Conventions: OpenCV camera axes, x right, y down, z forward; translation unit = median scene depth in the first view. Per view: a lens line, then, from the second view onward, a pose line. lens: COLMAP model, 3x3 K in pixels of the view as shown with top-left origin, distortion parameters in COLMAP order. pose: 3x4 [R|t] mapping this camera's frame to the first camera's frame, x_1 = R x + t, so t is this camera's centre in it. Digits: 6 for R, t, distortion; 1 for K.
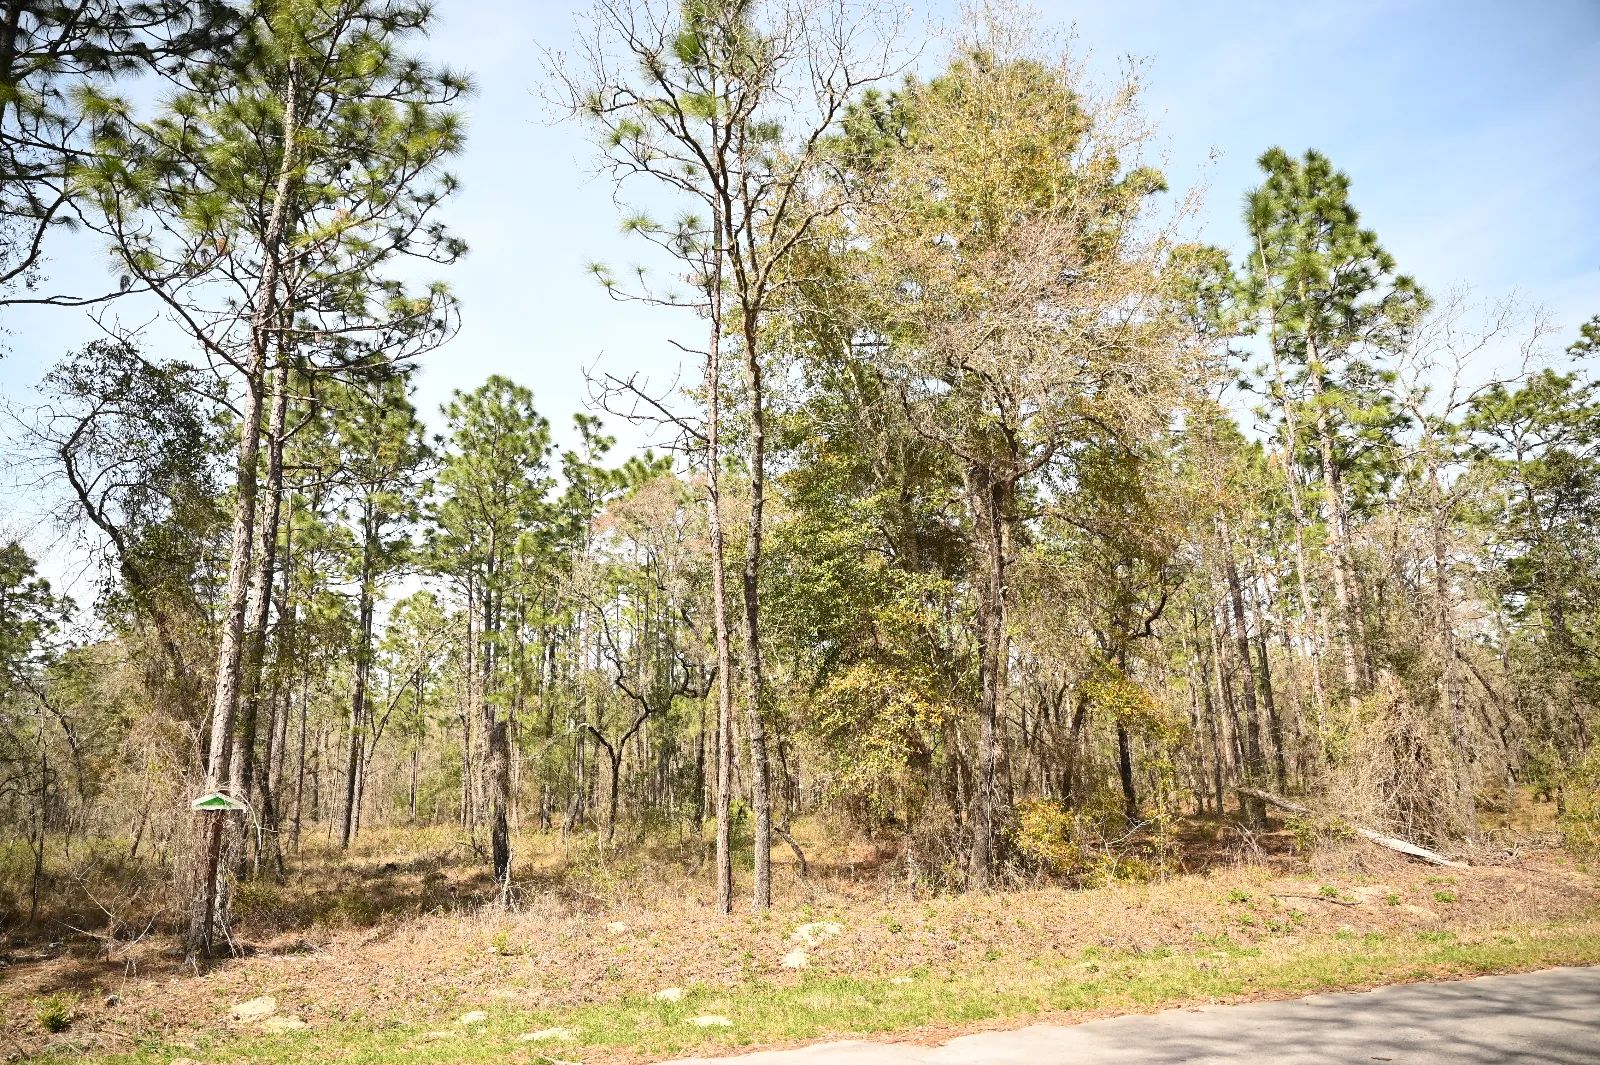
lens RADIAL K [[1074.8, 0, 794.0], [0, 1074.8, 536.3], [0, 0, 1]] dist [-0.002855, -0.001106]
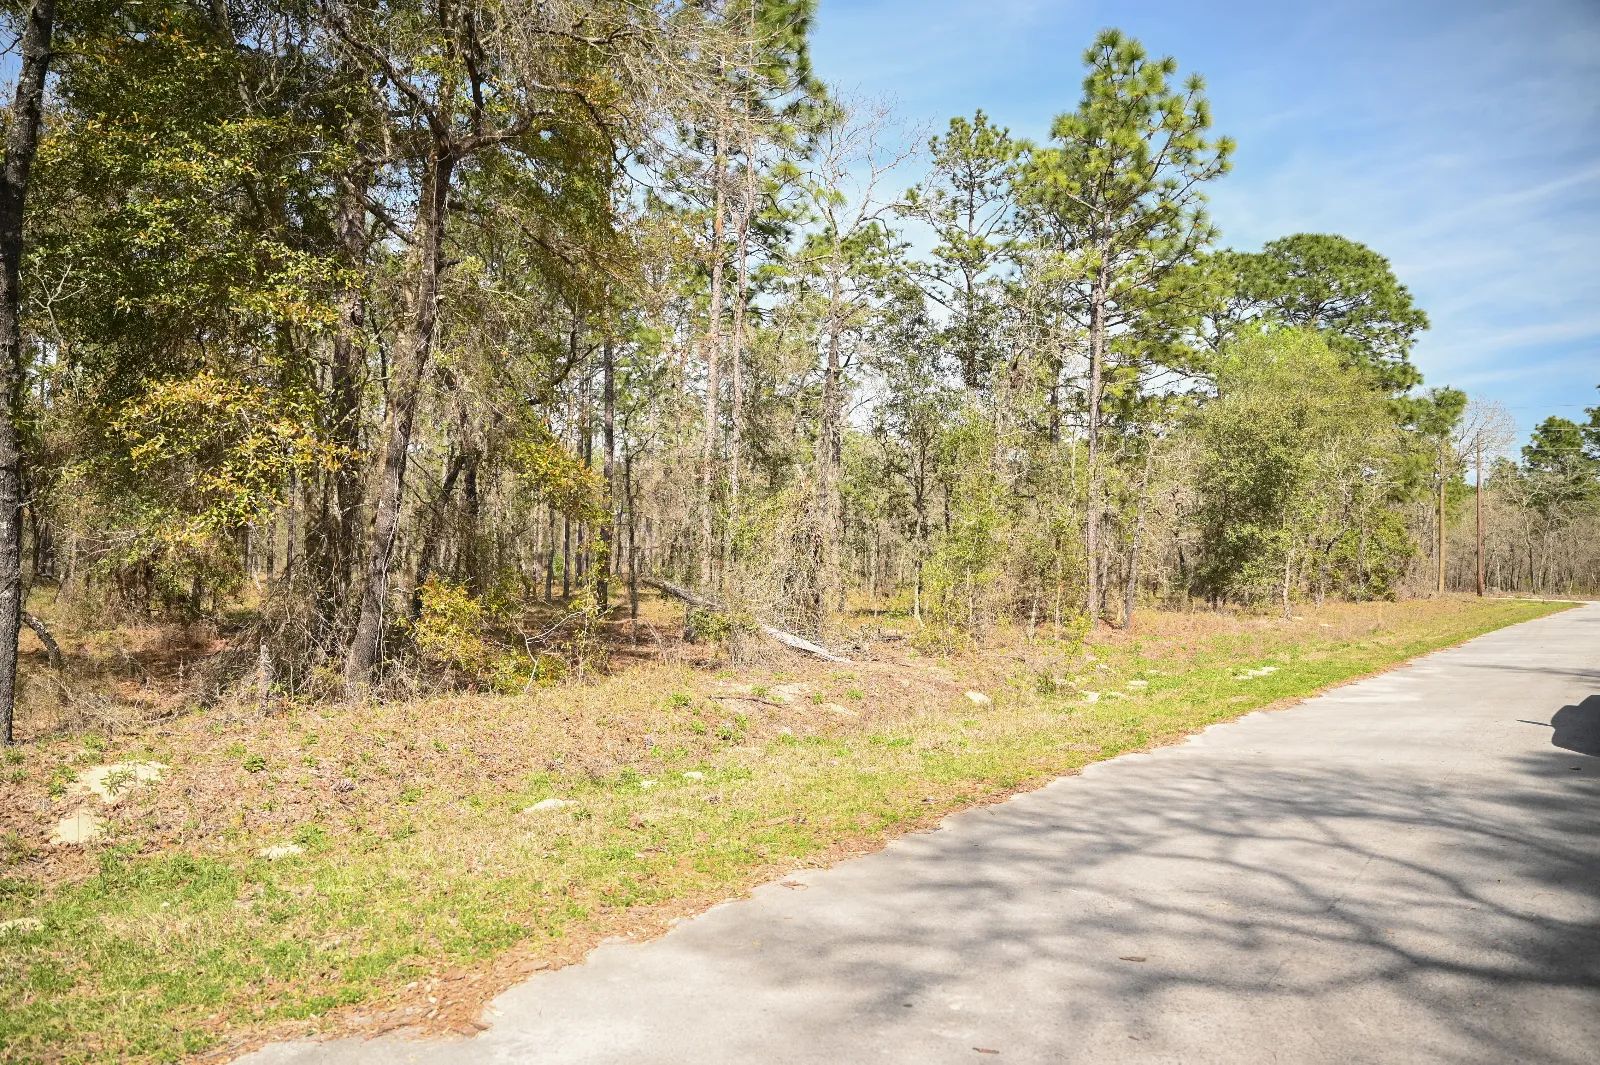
lens RADIAL K [[1074.8, 0, 794.0], [0, 1074.8, 536.3], [0, 0, 1]] dist [-0.002855, -0.001106]
pose [[0.796834, 0.063086, 0.600896, -0.044922], [-0.180755, 0.973876, 0.137451, 0.072742], [-0.576527, -0.218140, 0.787421, 0.301218]]
